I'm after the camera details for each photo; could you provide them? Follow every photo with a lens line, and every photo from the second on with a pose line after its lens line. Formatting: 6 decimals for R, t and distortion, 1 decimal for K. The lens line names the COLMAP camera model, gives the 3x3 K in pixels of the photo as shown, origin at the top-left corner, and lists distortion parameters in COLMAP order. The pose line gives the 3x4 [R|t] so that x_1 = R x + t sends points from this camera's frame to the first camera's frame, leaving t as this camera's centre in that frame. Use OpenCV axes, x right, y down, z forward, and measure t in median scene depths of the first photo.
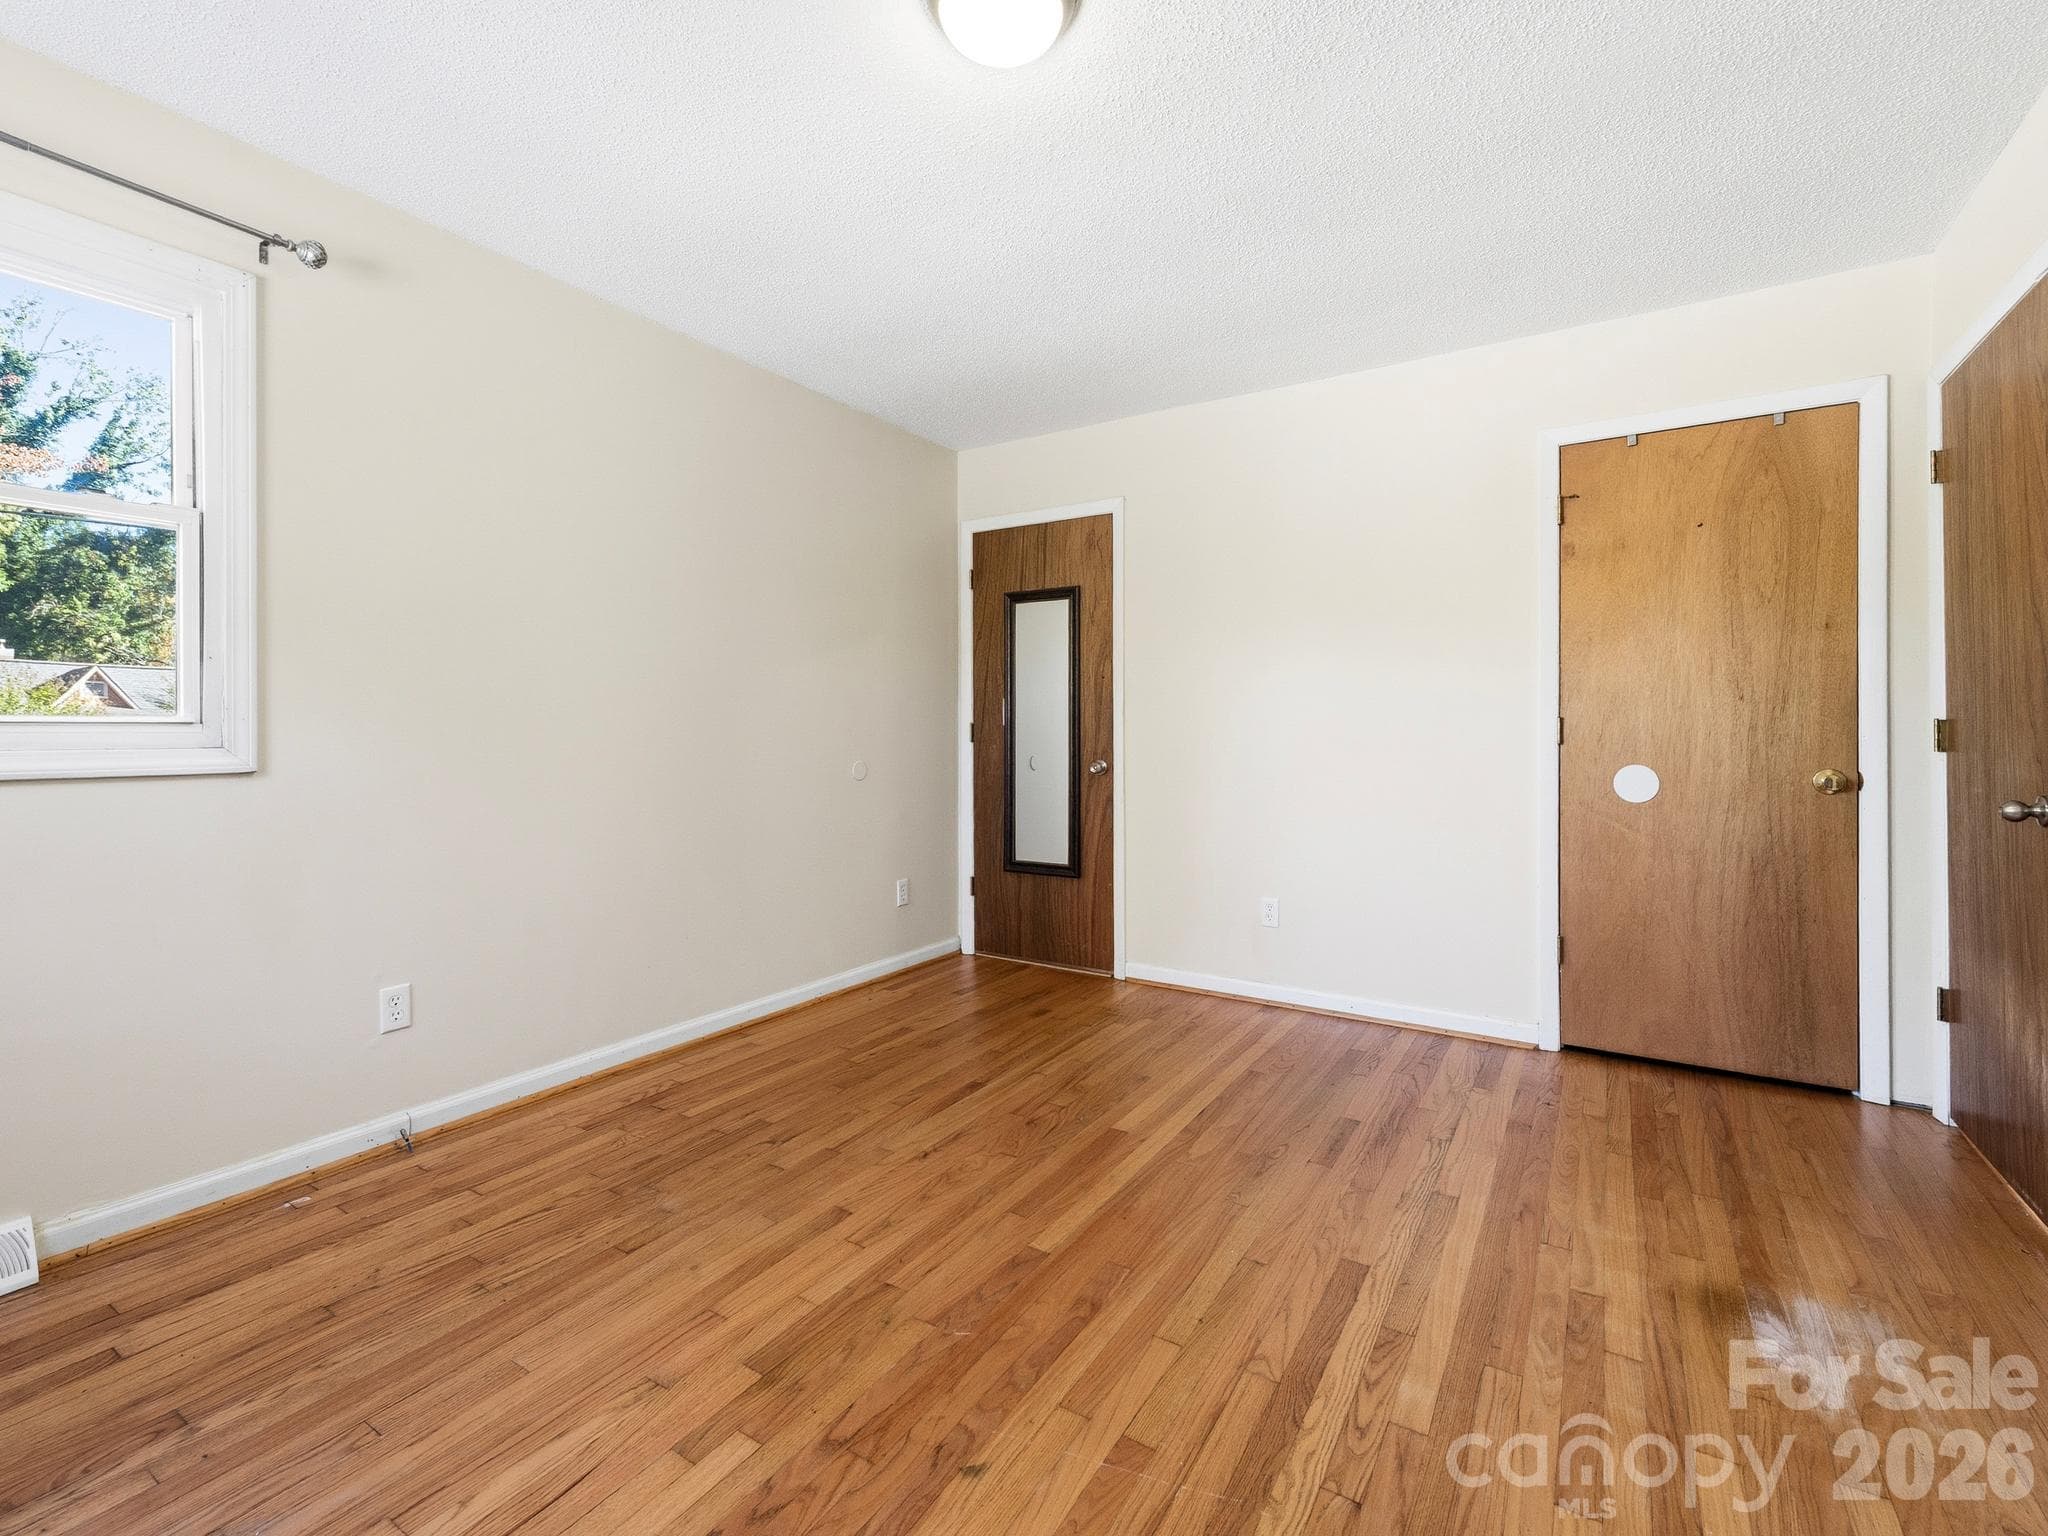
lens RADIAL K [[919.1, 0, 1032.1], [0, 919.1, 739.8], [0, 0, 1]] dist [-0.009494, -0.001026]
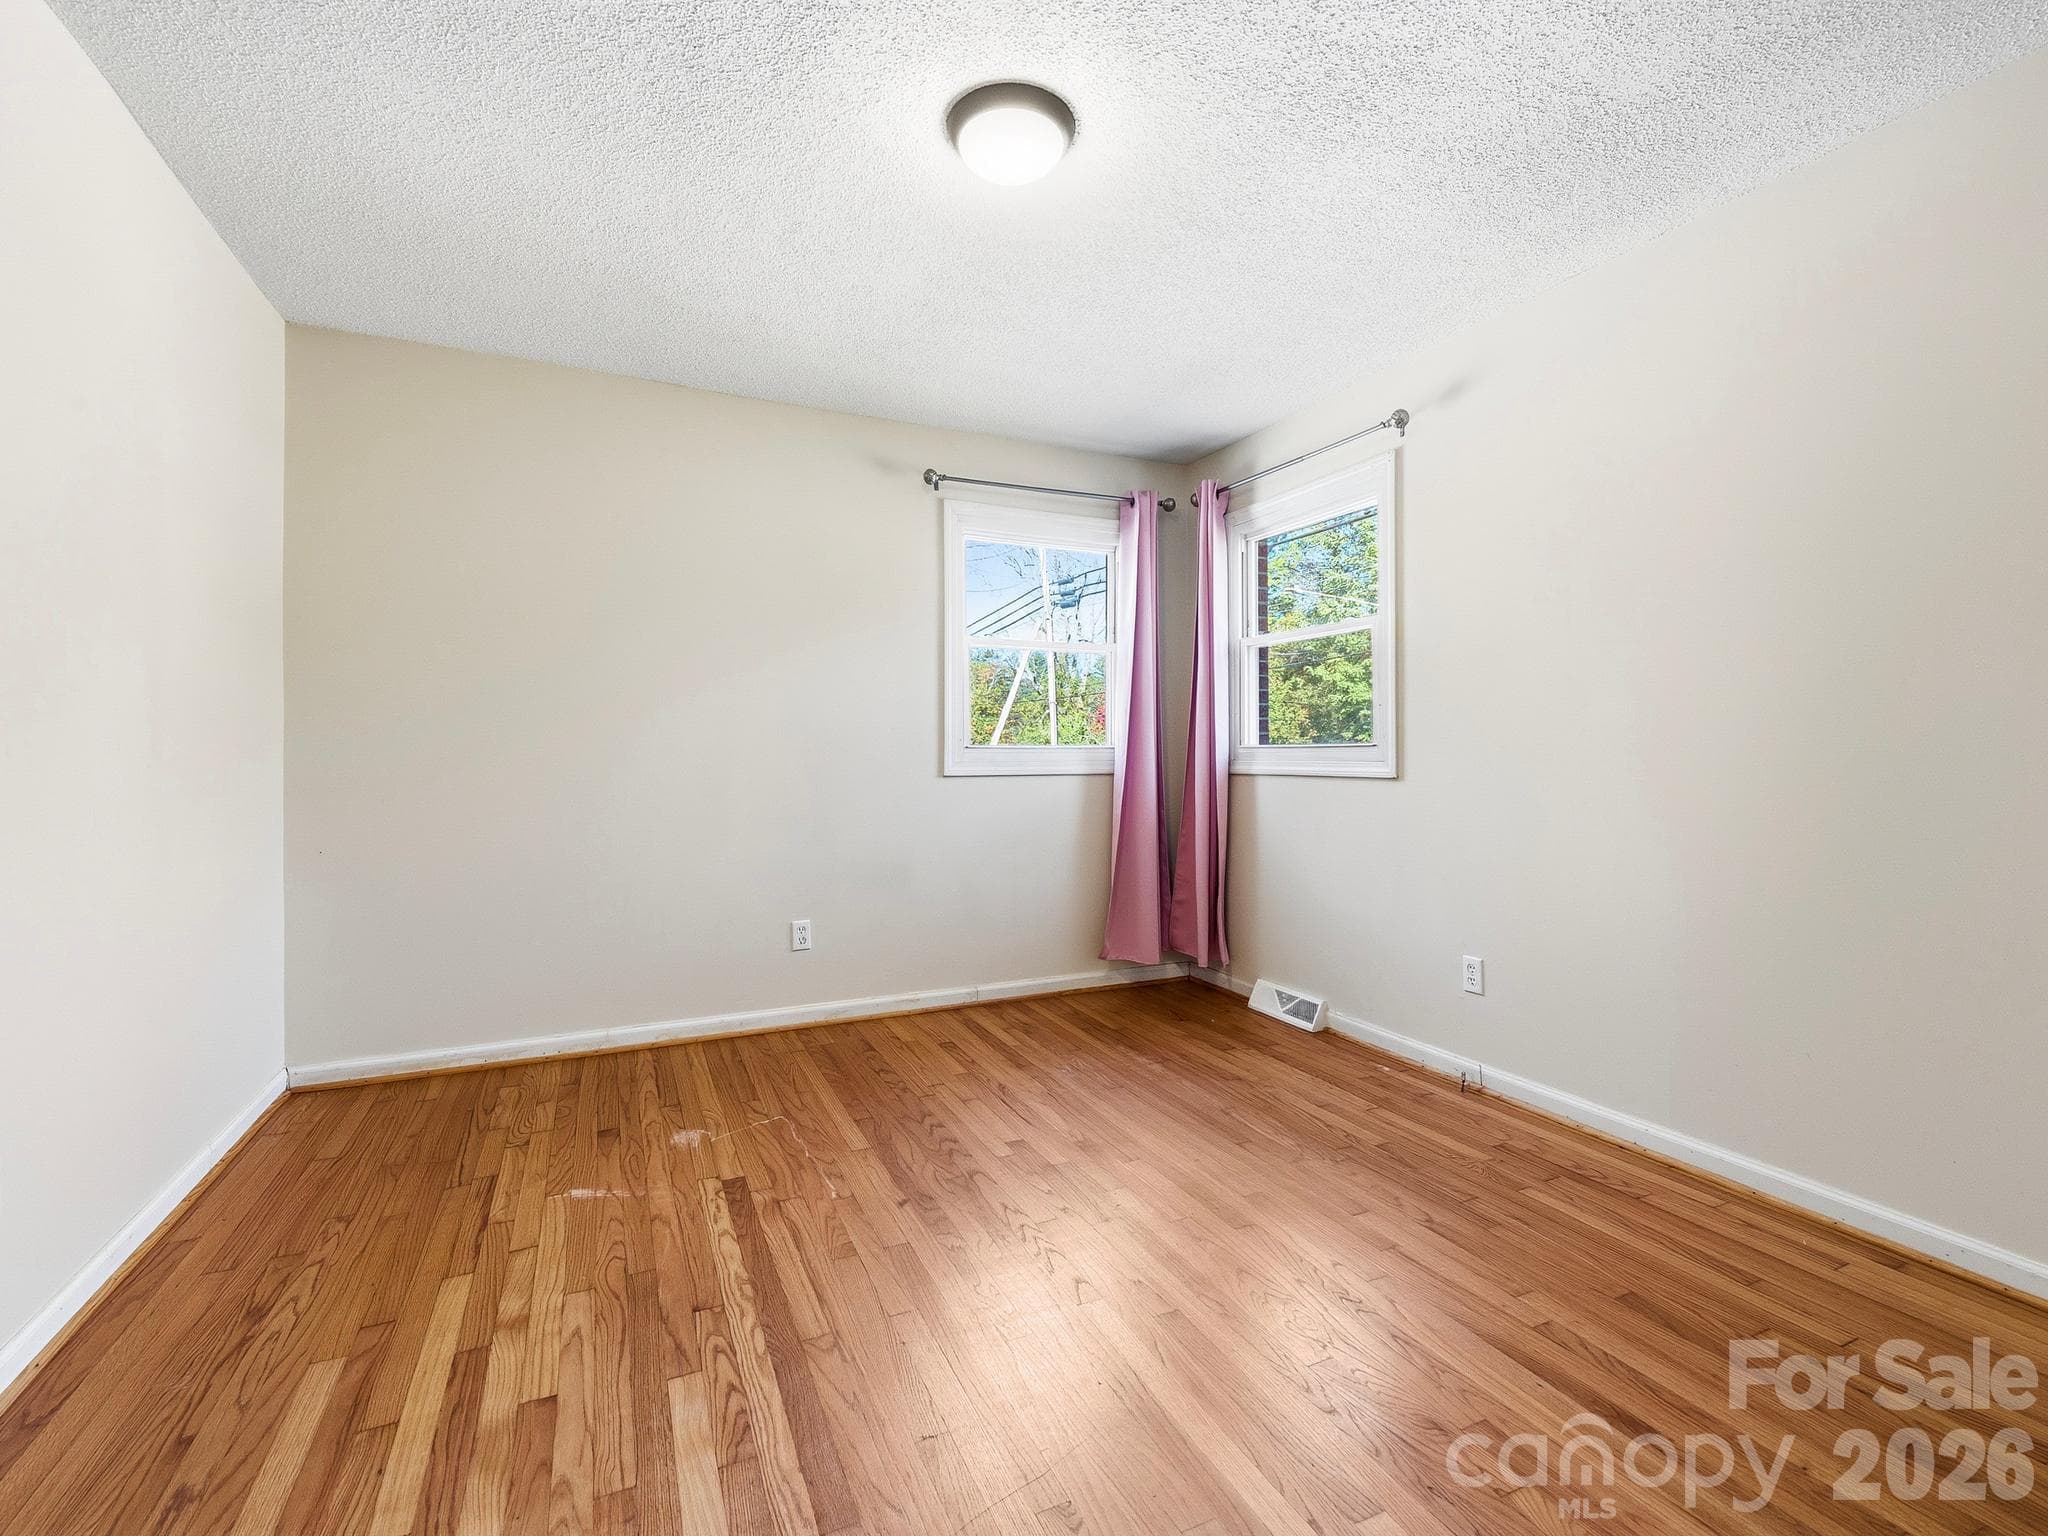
lens RADIAL K [[919.1, 0, 1032.1], [0, 919.1, 739.8], [0, 0, 1]] dist [-0.009494, -0.001026]
pose [[-0.546128, -0.007007, -0.837672, 0.873709], [-0.008432, 0.999960, -0.002868, -0.021838], [0.837659, 0.005497, -0.546166, 1.526850]]
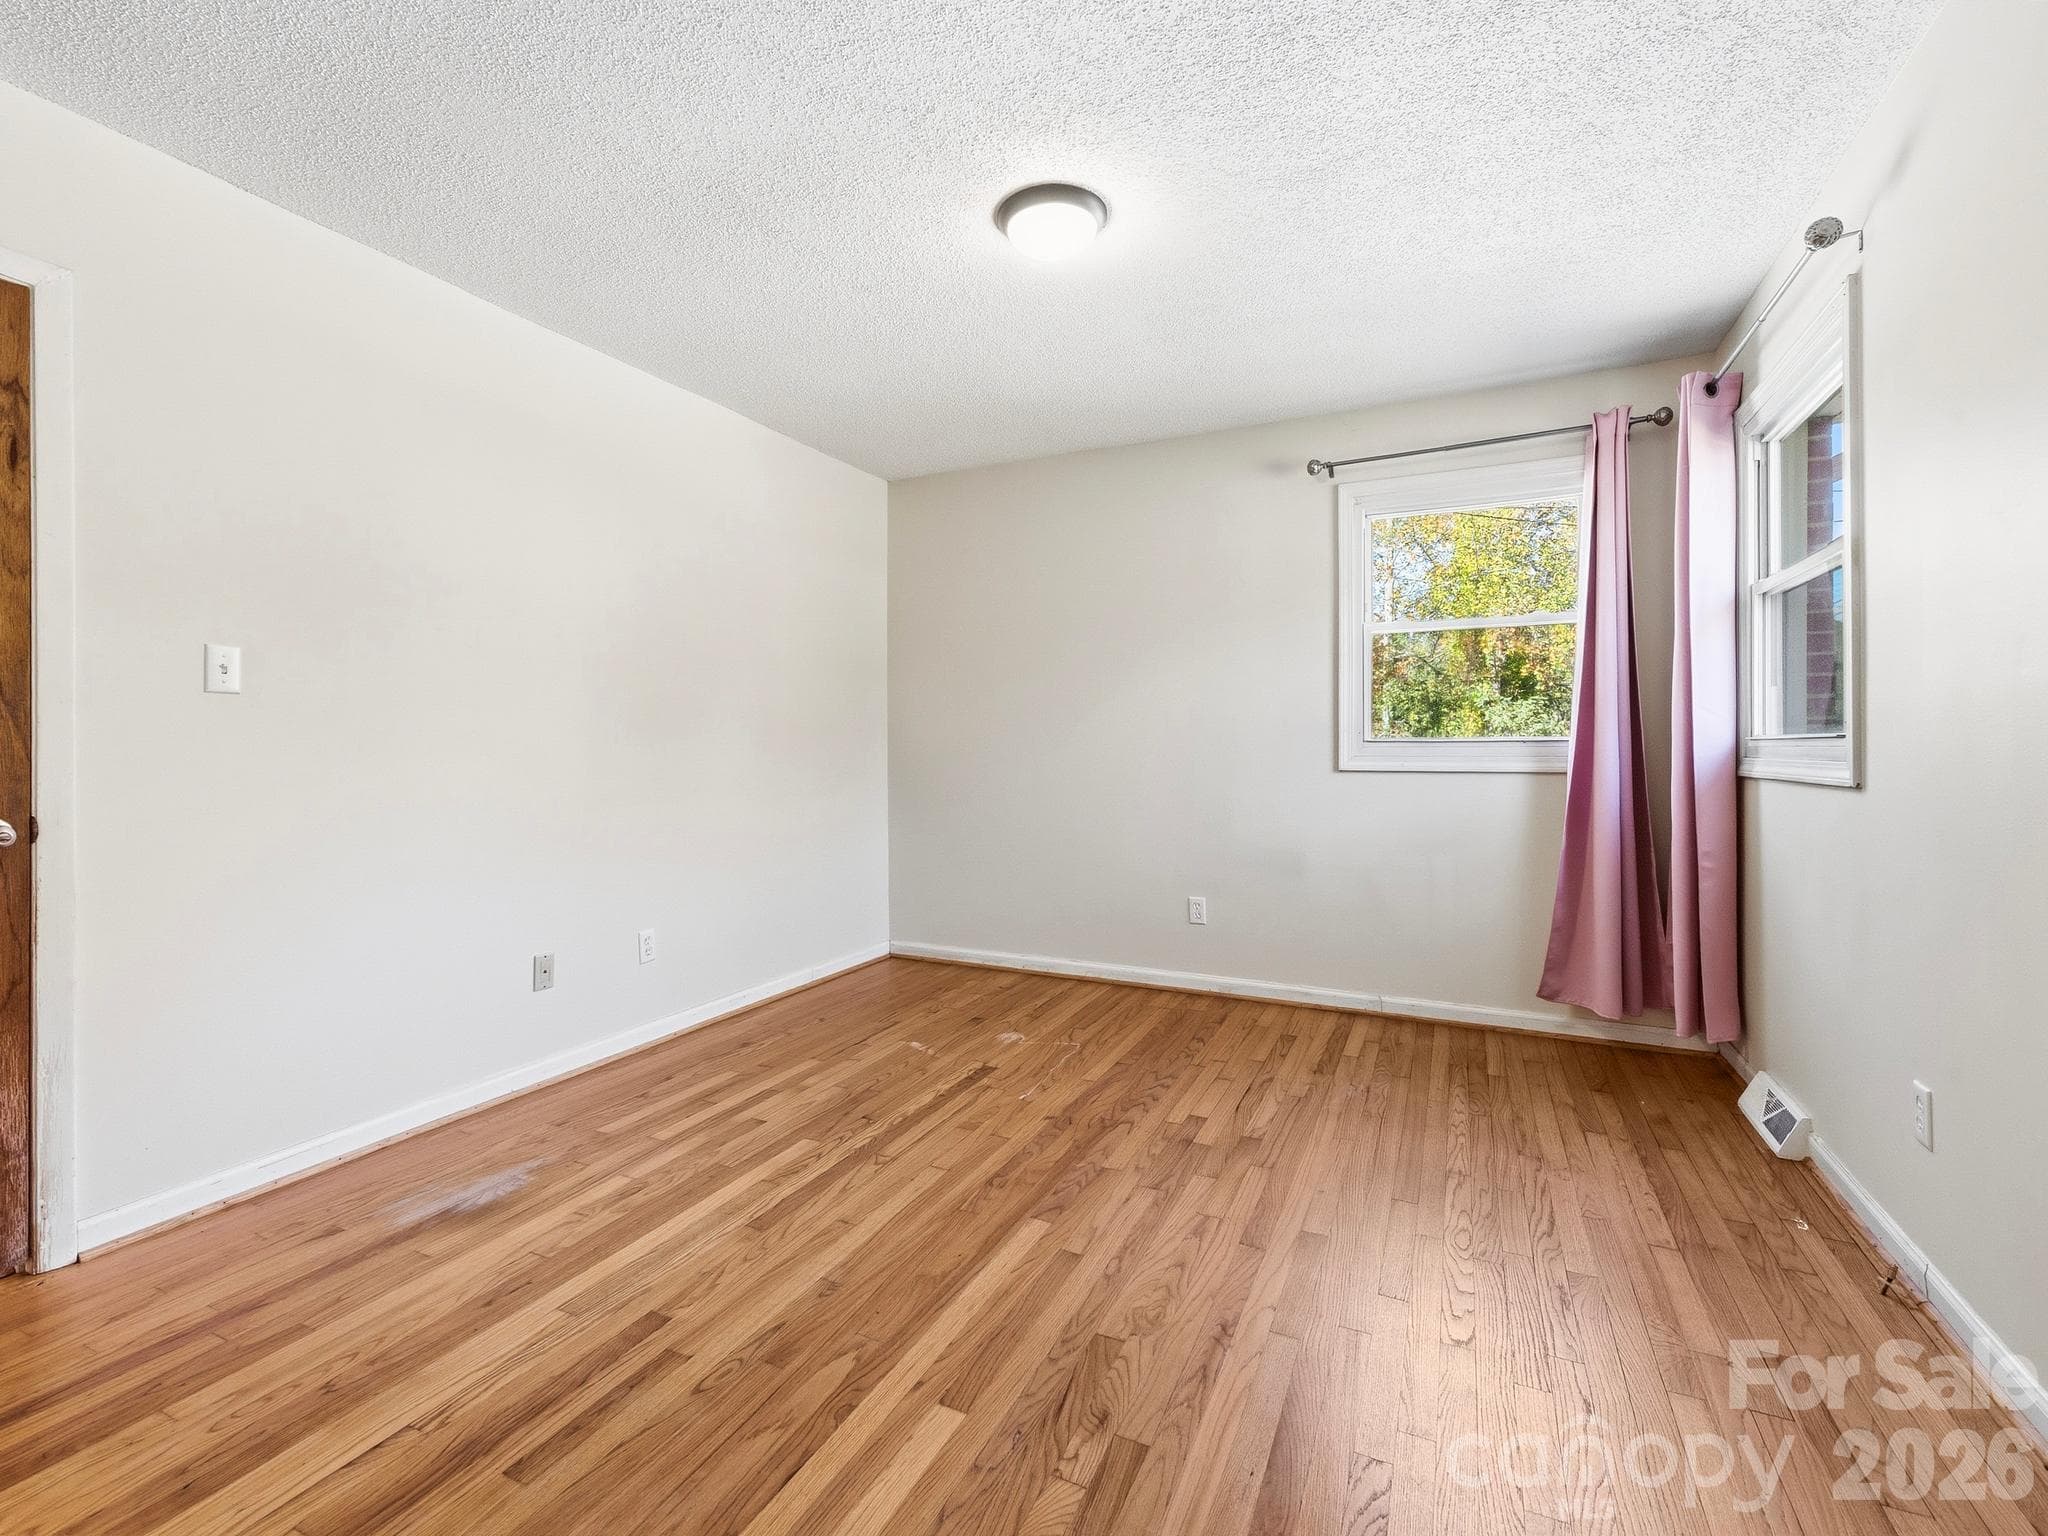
lens RADIAL K [[914.0, 0, 988.2], [0, 914.0, 740.3], [0, 0, 1]] dist [0.010124, -0.029399]
pose [[-0.997318, 0.003939, -0.073085, 0.154853], [0.003500, 0.999975, 0.006137, -0.025975], [0.073108, 0.005864, -0.997307, 2.171302]]
